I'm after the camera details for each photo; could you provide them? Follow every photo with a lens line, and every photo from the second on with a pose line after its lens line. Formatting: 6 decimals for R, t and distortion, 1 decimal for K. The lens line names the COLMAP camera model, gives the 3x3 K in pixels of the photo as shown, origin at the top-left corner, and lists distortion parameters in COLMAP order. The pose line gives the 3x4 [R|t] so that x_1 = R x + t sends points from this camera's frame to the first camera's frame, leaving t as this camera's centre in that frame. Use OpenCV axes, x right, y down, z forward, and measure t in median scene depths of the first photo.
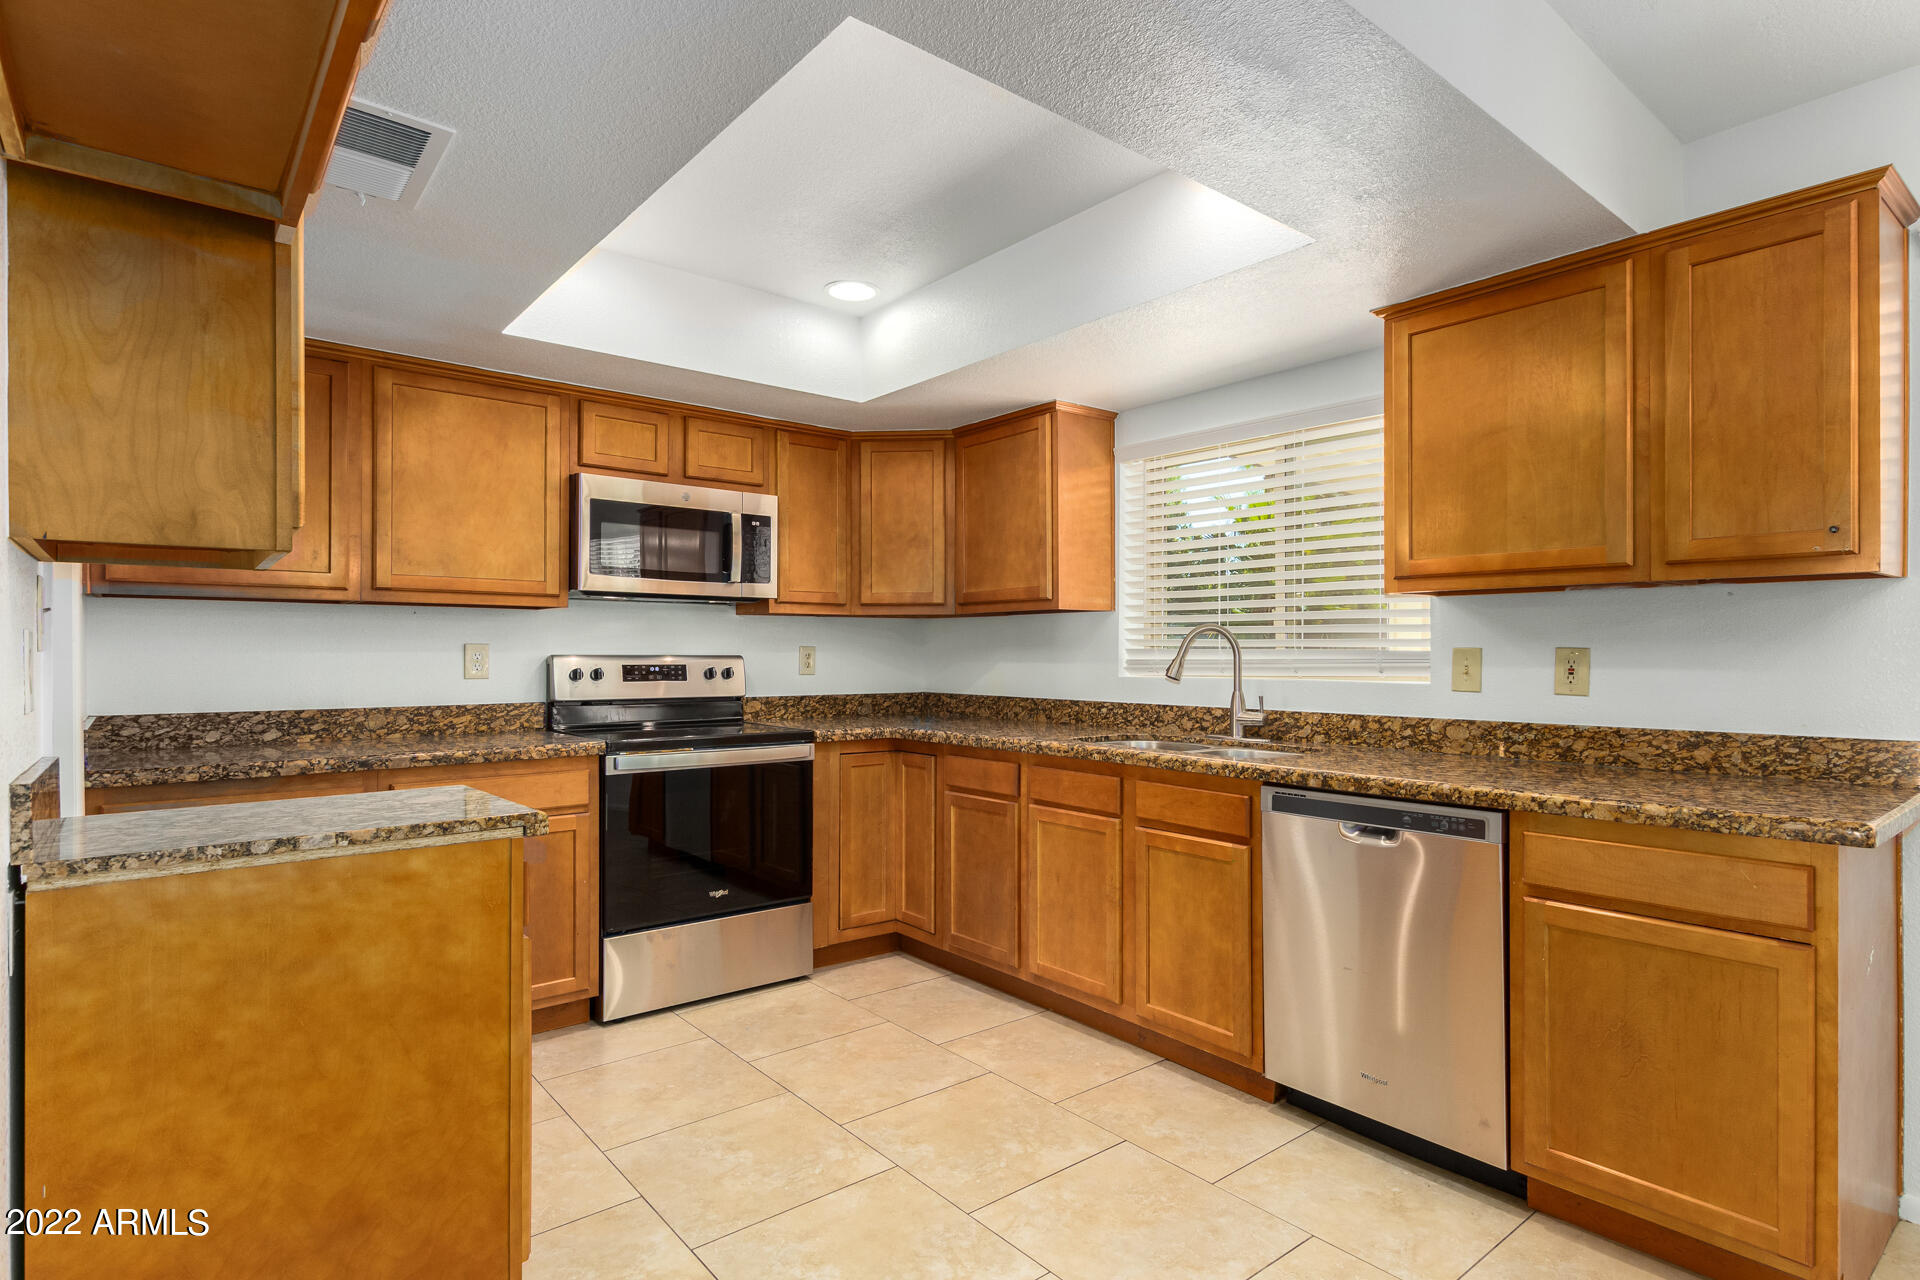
lens RADIAL K [[983.6, 0, 973.5], [0, 983.6, 650.5], [0, 0, 1]] dist [-0.000130, -0.000991]
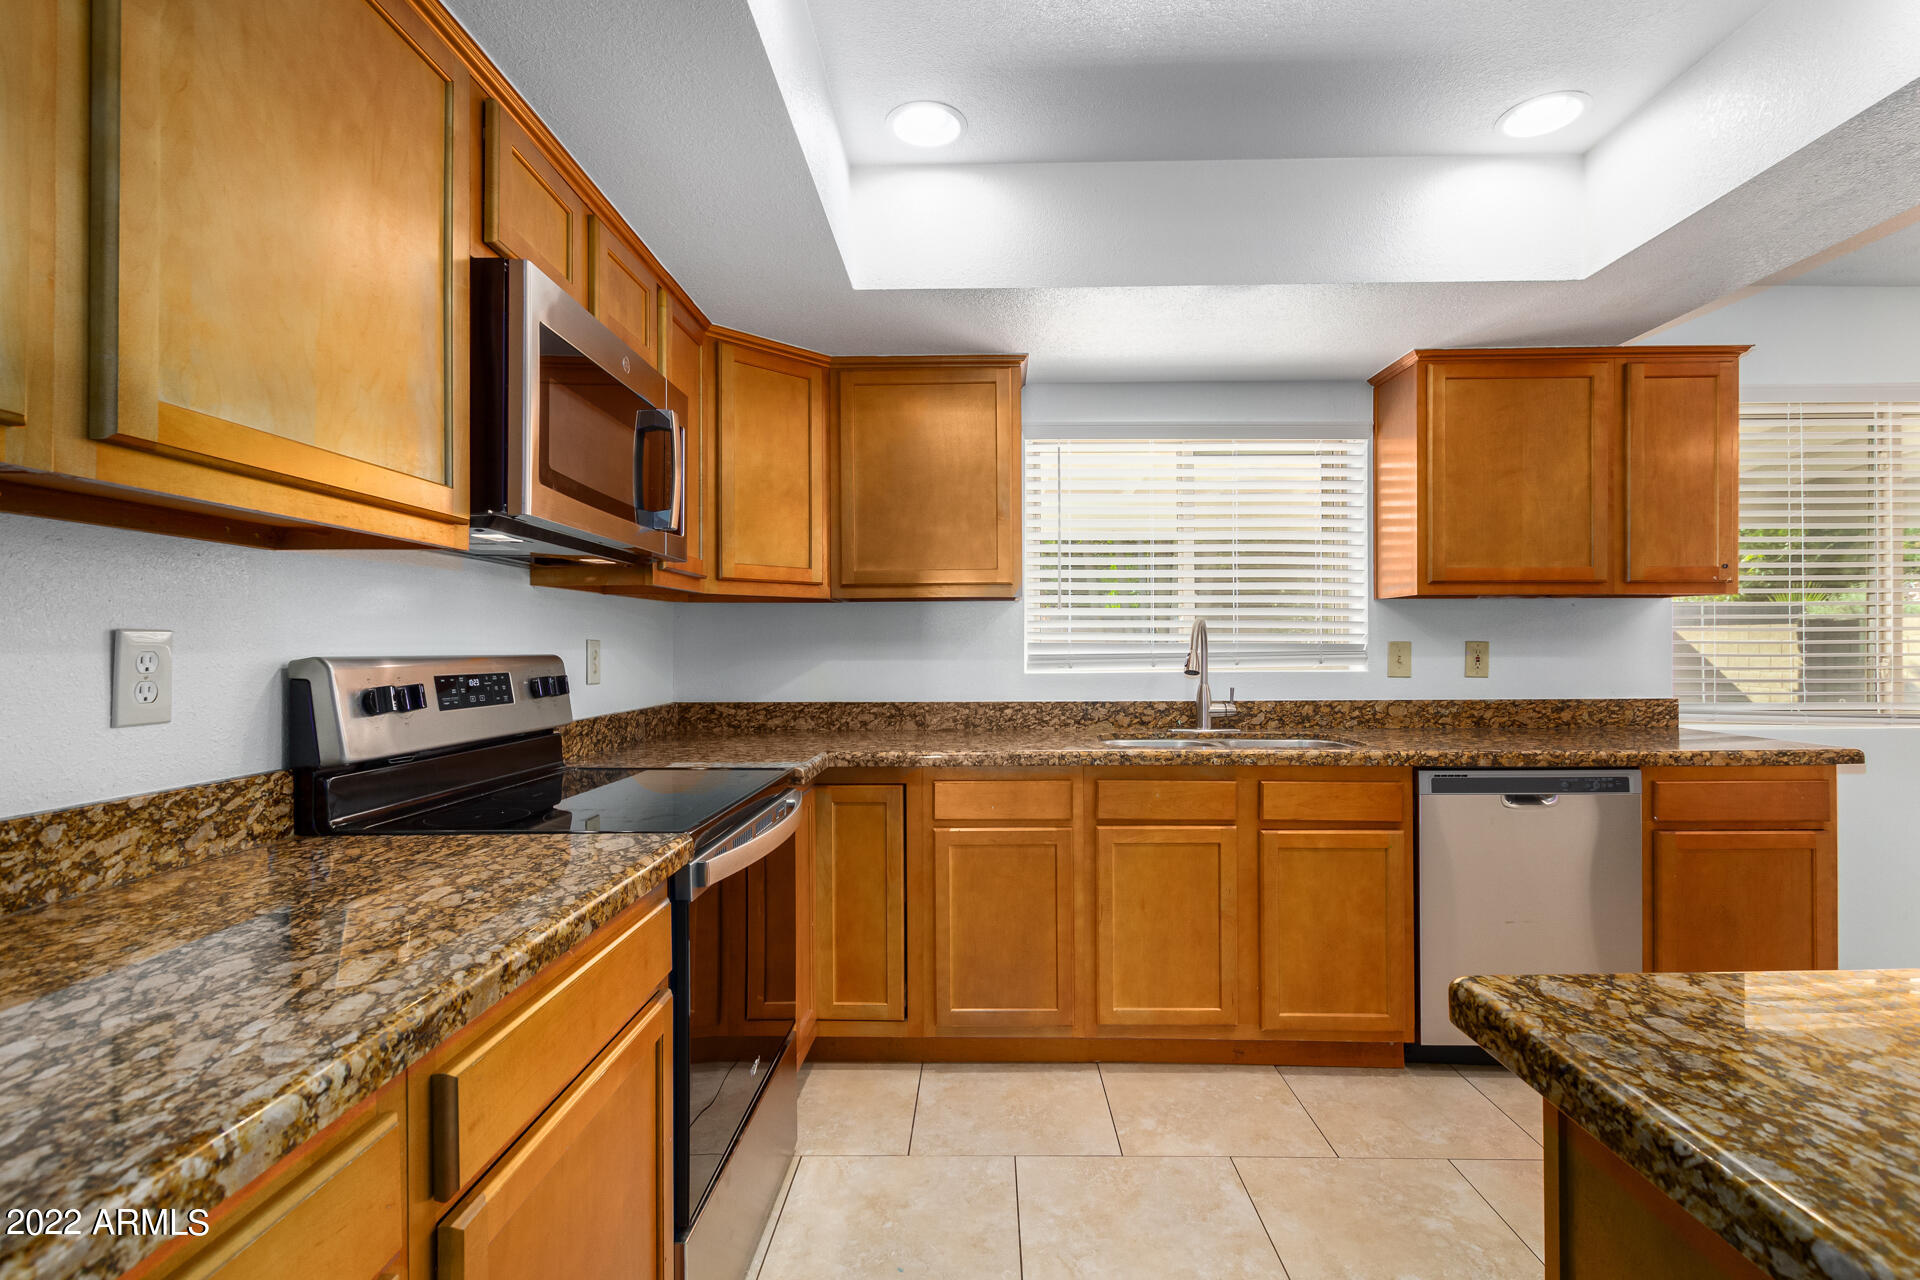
lens RADIAL K [[881.7, 0, 977.0], [0, 881.7, 643.3], [0, 0, 1]] dist [0.005304, -0.004919]
pose [[0.652704, -0.000136, 0.757613, -0.595940], [0.003023, 0.999992, -0.002424, 0.000273], [-0.757607, 0.003872, 0.652700, 0.593942]]
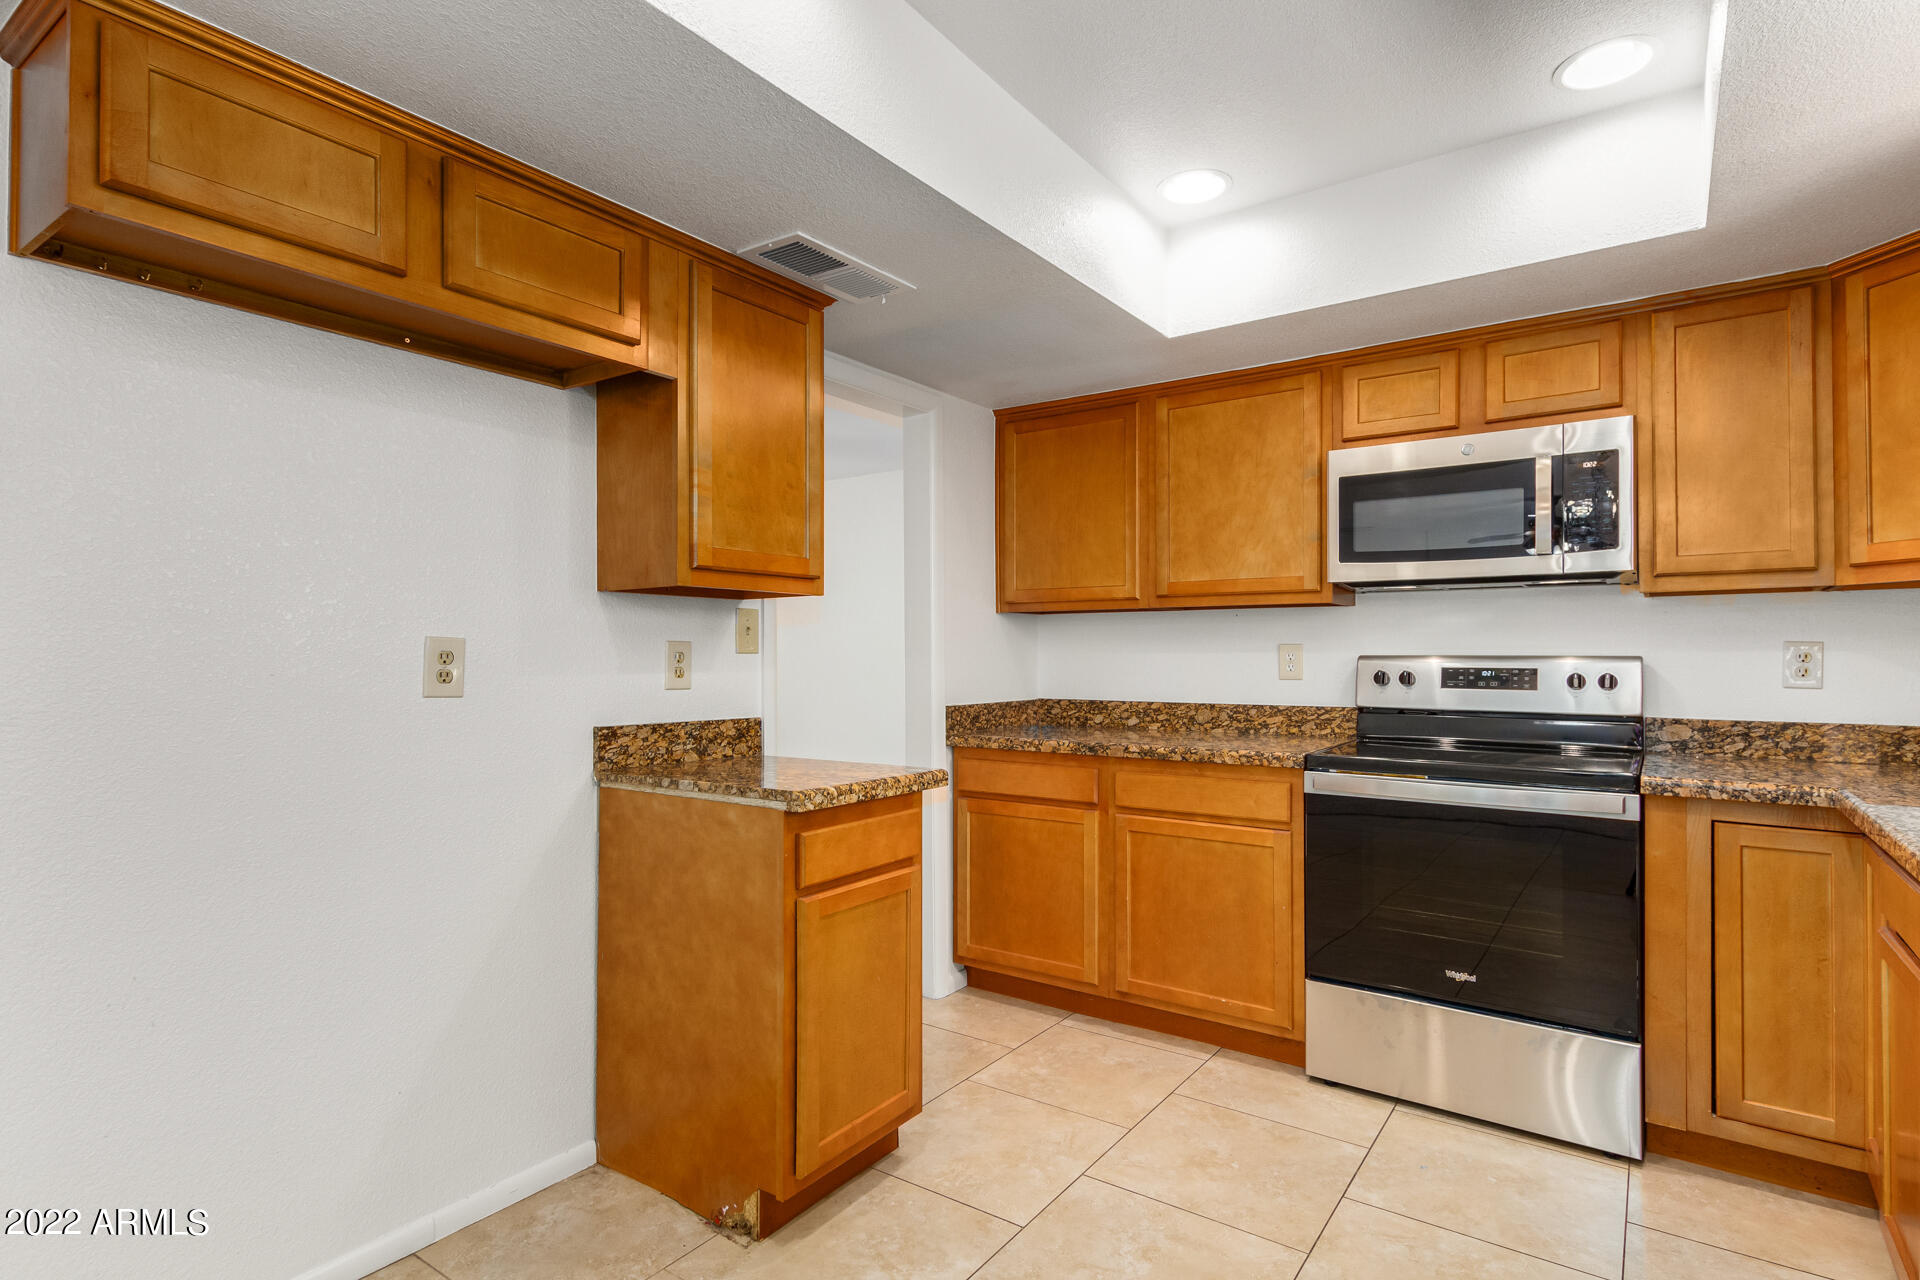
lens RADIAL K [[967.1, 0, 976.7], [0, 967.1, 644.0], [0, 0, 1]] dist [0.009524, 0.000429]
pose [[0.259555, -0.010895, -0.965667, 0.377099], [0.004687, 0.999939, -0.010022, 0.001426], [0.965717, -0.001924, 0.259590, 0.481091]]
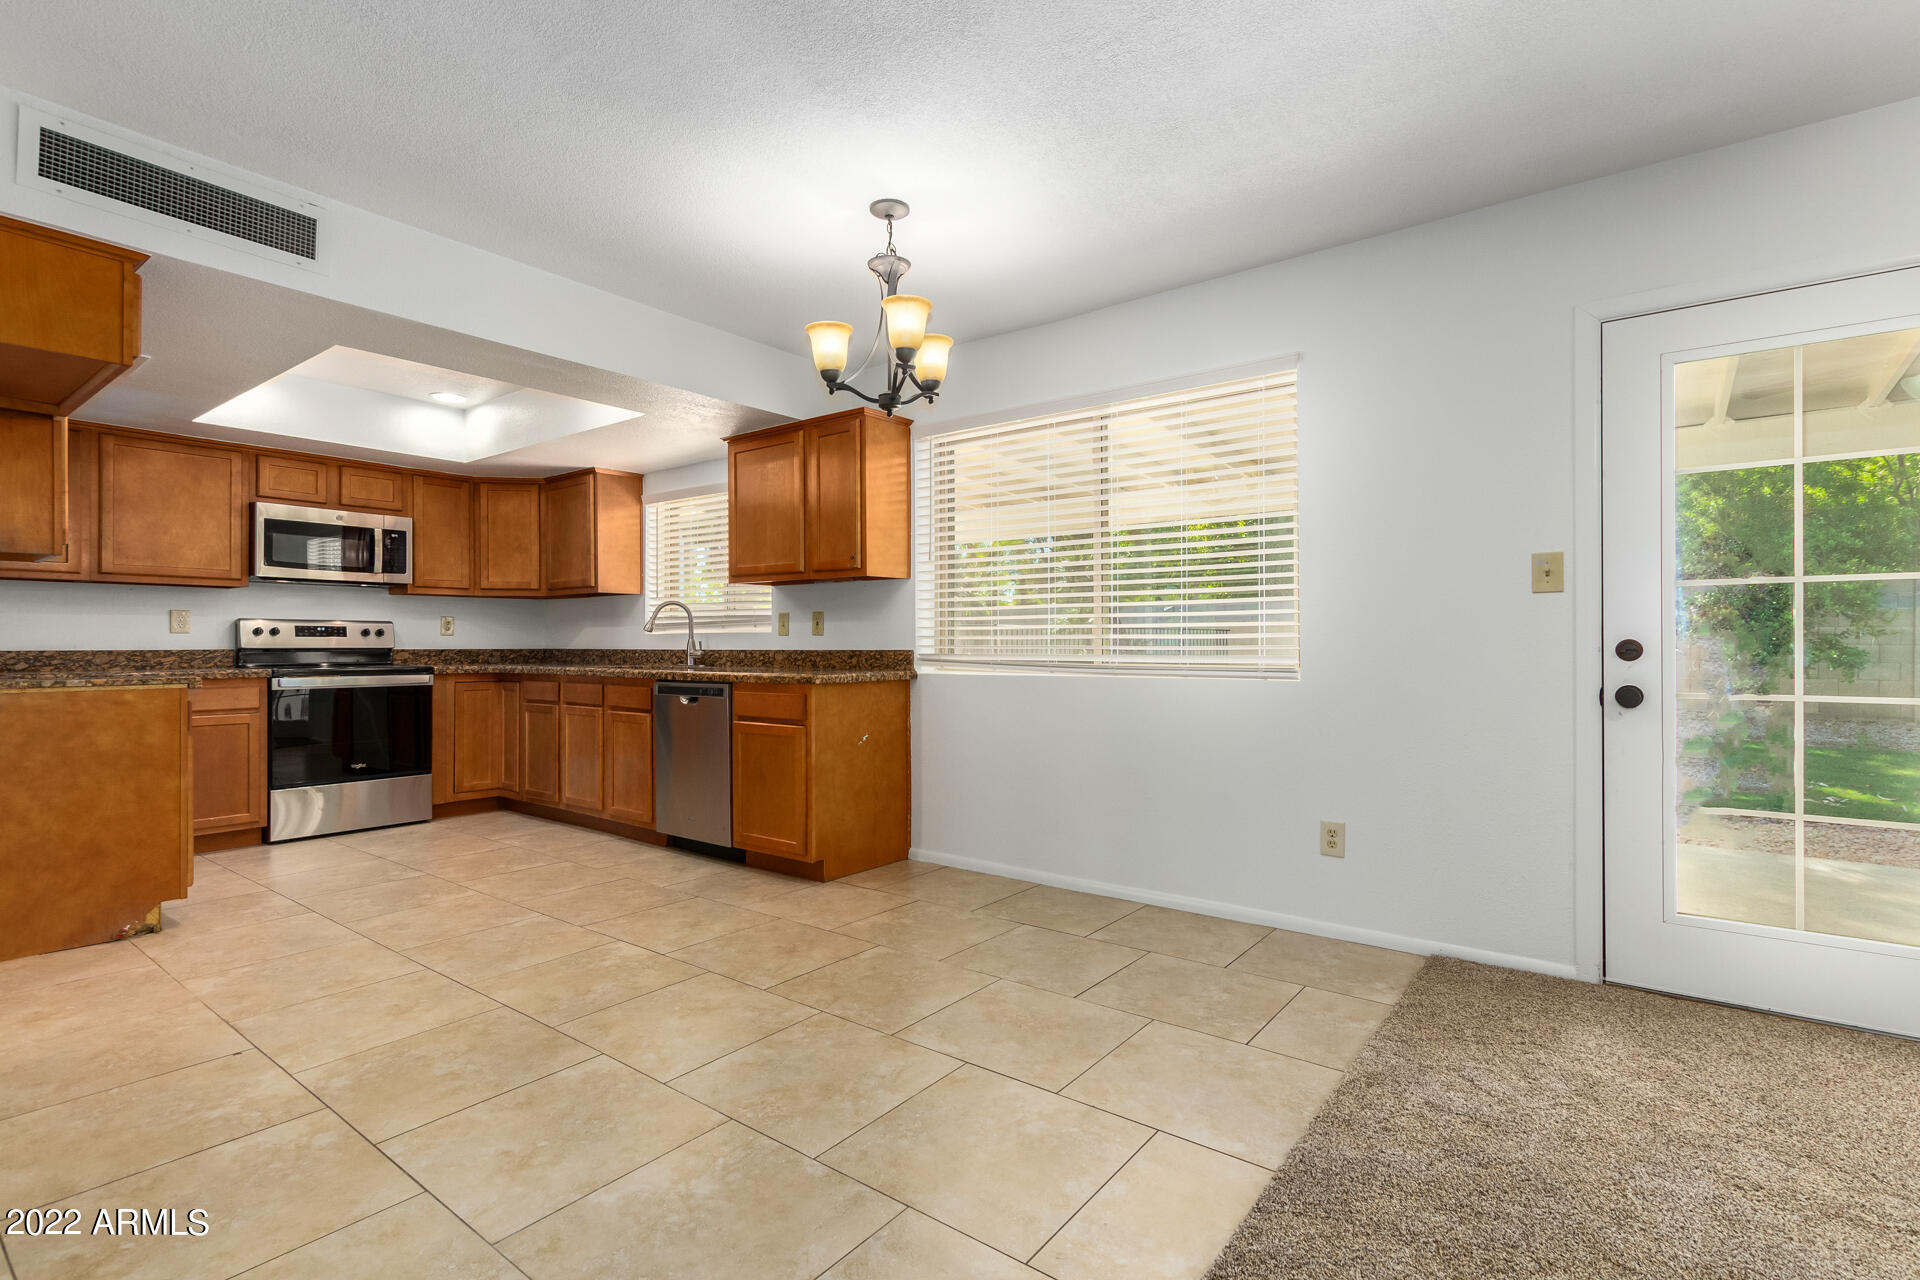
lens RADIAL K [[881.7, 0, 983.2], [0, 881.7, 641.5], [0, 0, 1]] dist [0.005304, -0.004919]
pose [[0.969880, -0.002289, 0.243571, 0.401477], [0.002015, 0.999997, 0.001372, 0.045857], [-0.243574, -0.000840, 0.969882, -0.685678]]
